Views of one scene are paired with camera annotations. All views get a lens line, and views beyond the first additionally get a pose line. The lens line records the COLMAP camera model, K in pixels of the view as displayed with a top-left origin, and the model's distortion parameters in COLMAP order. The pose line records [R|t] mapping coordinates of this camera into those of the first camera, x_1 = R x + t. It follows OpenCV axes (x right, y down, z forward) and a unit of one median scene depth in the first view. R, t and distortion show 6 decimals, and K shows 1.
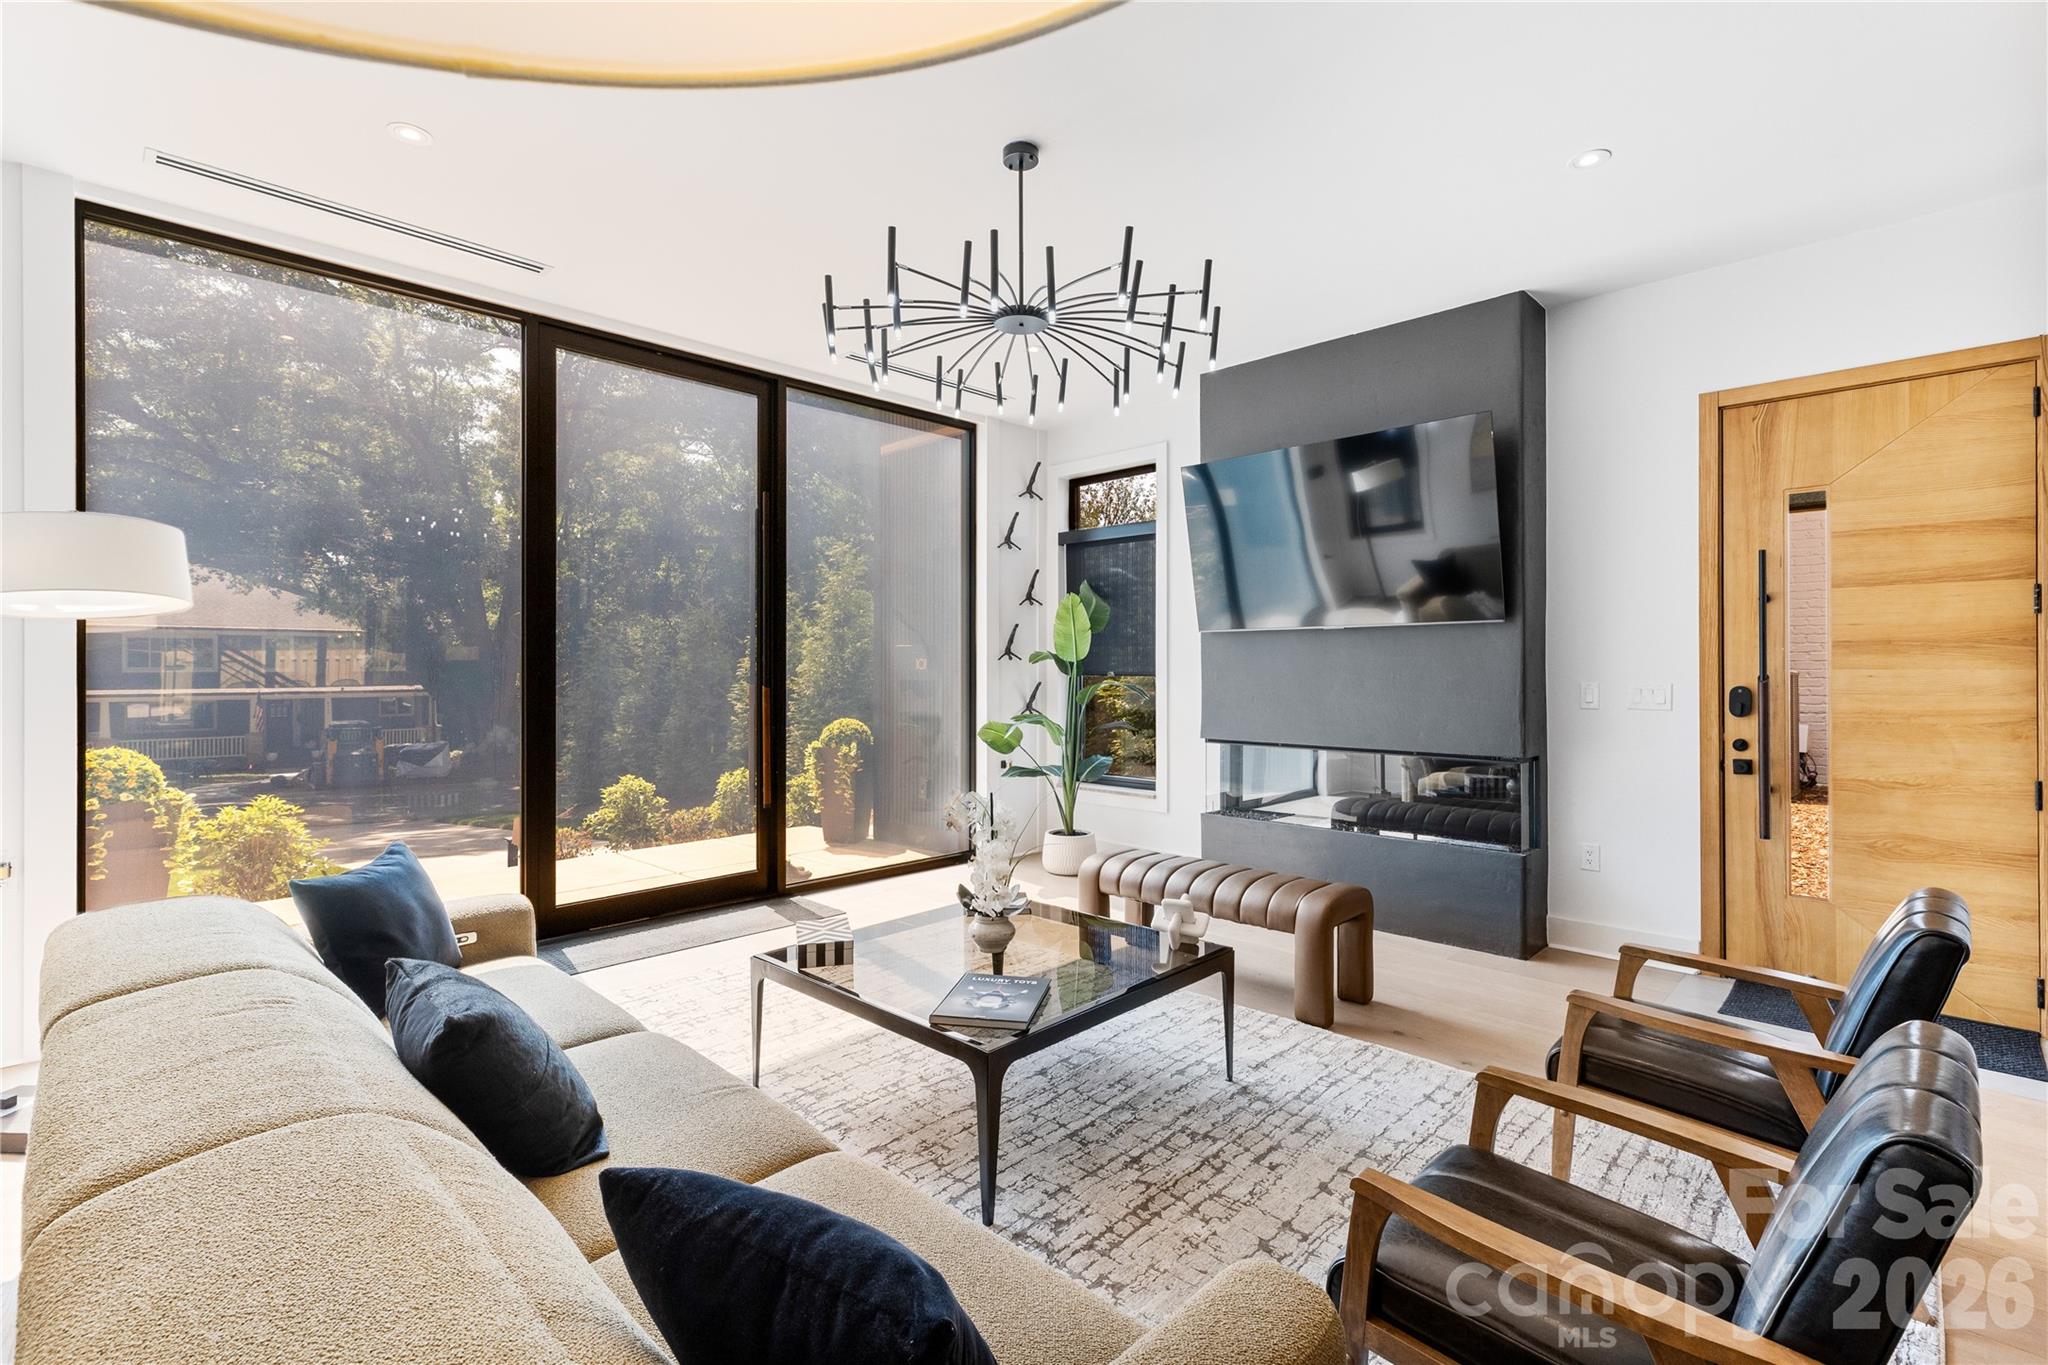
lens RADIAL K [[941.0, 0, 1027.5], [0, 941.0, 658.2], [0, 0, 1]] dist [0.001010, 0.000043]
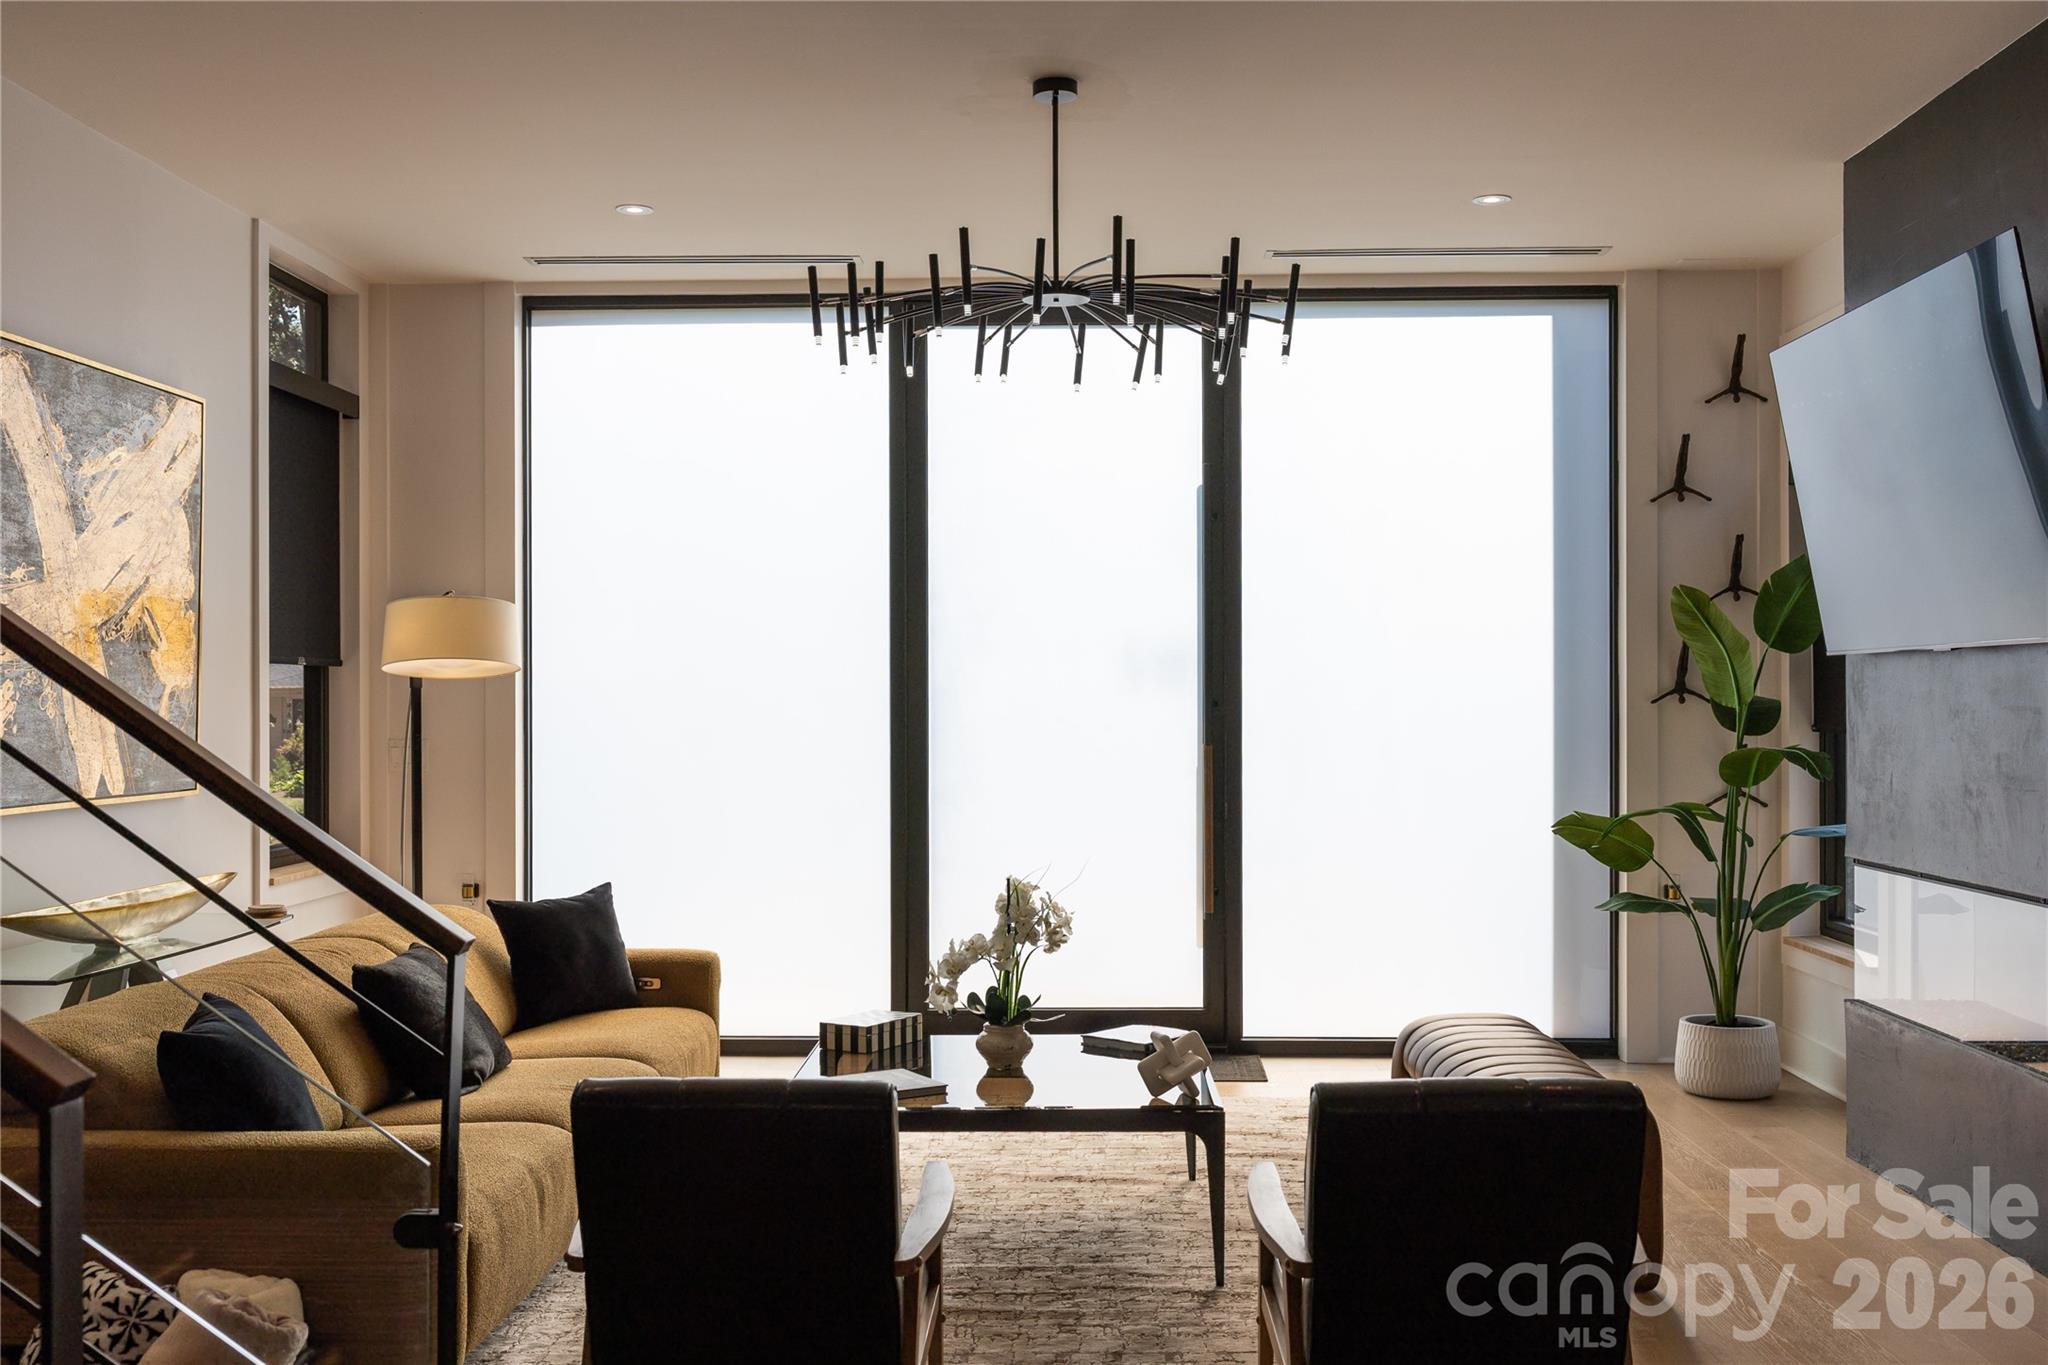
lens RADIAL K [[2021.9, 0, 1024.0], [0, 2021.9, 682.5], [0, 0, 1]] dist [-0.008158, -0.007308]
pose [[0.665268, -0.001585, -0.746603, 0.938971], [0.006930, 0.999968, 0.004052, -0.028575], [0.746573, -0.007870, 0.665257, -0.121973]]
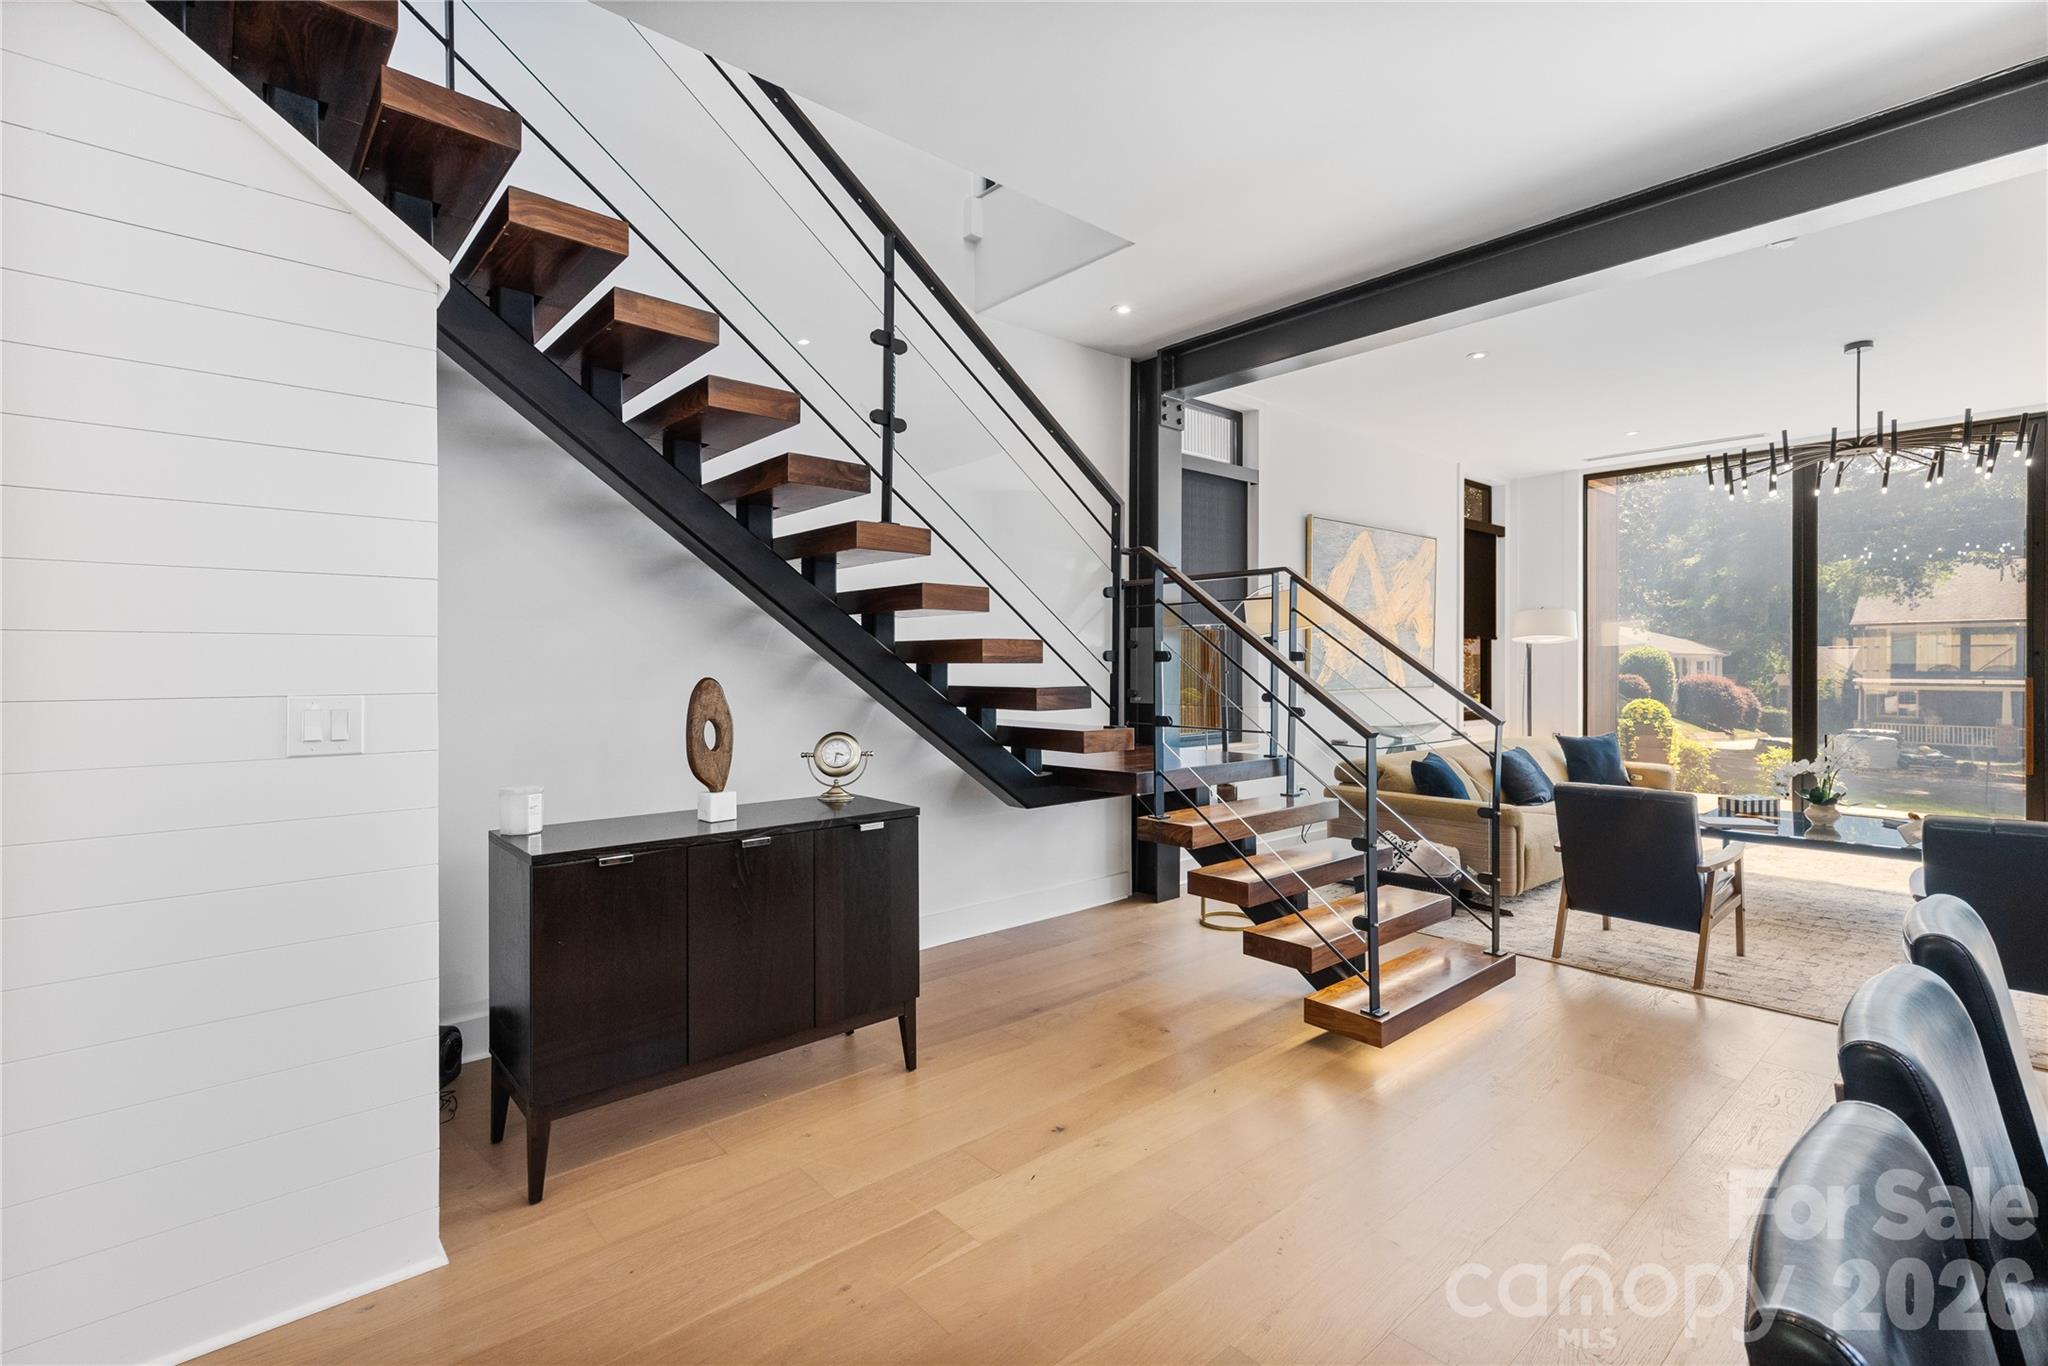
lens RADIAL K [[922.9, 0, 1029.7], [0, 922.9, 668.7], [0, 0, 1]] dist [0.004562, 0.000275]
pose [[-0.083383, 0.012463, -0.996440, 1.258448], [0.008640, 0.999893, 0.011784, -0.010318], [0.996480, -0.007627, -0.083482, -0.213105]]
